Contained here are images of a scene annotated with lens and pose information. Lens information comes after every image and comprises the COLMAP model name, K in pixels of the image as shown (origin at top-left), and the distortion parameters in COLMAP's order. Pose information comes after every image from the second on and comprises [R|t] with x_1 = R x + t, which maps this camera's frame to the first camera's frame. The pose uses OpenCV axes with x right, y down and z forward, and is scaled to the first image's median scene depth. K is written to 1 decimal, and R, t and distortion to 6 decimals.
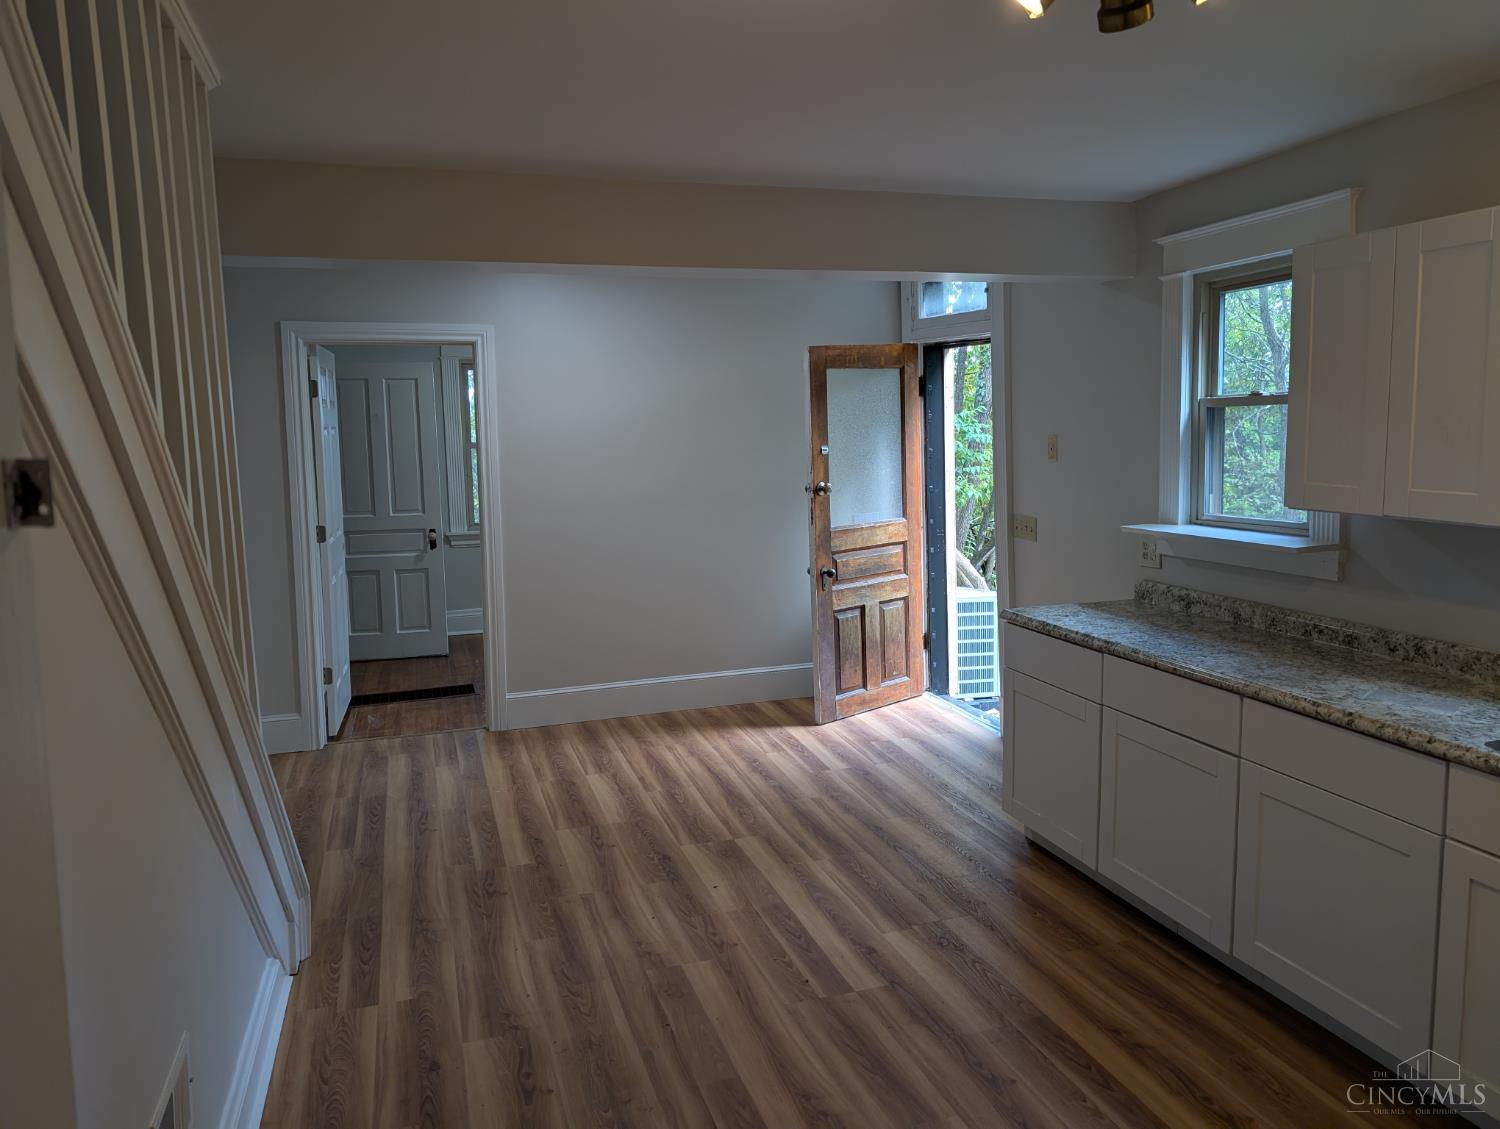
lens RADIAL K [[1070.6, 0, 750.6], [0, 1070.6, 558.4], [0, 0, 1]] dist [-0.000921, 0.000078]
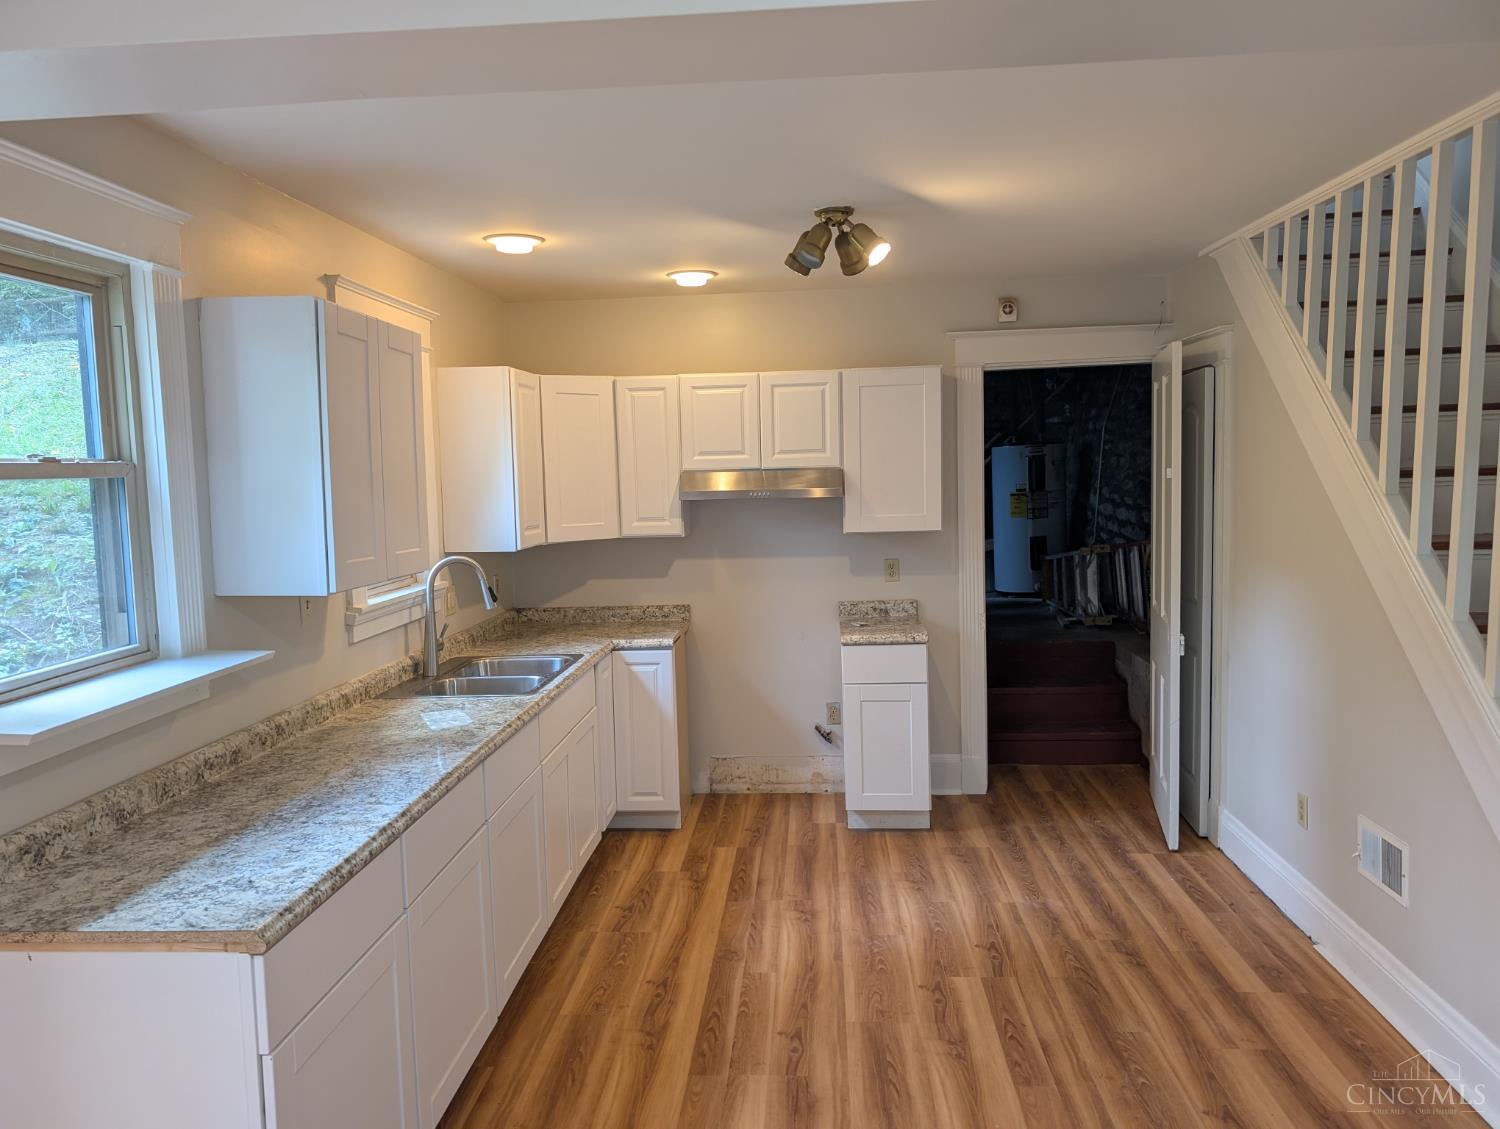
lens RADIAL K [[1070.6, 0, 753.3], [0, 1070.6, 569.1], [0, 0, 1]] dist [-0.000921, 0.000078]
pose [[-0.929178, 0.008866, 0.369525, -0.145680], [0.087561, 0.976537, 0.196744, -0.213976], [-0.359111, 0.215166, -0.908154, 1.706249]]
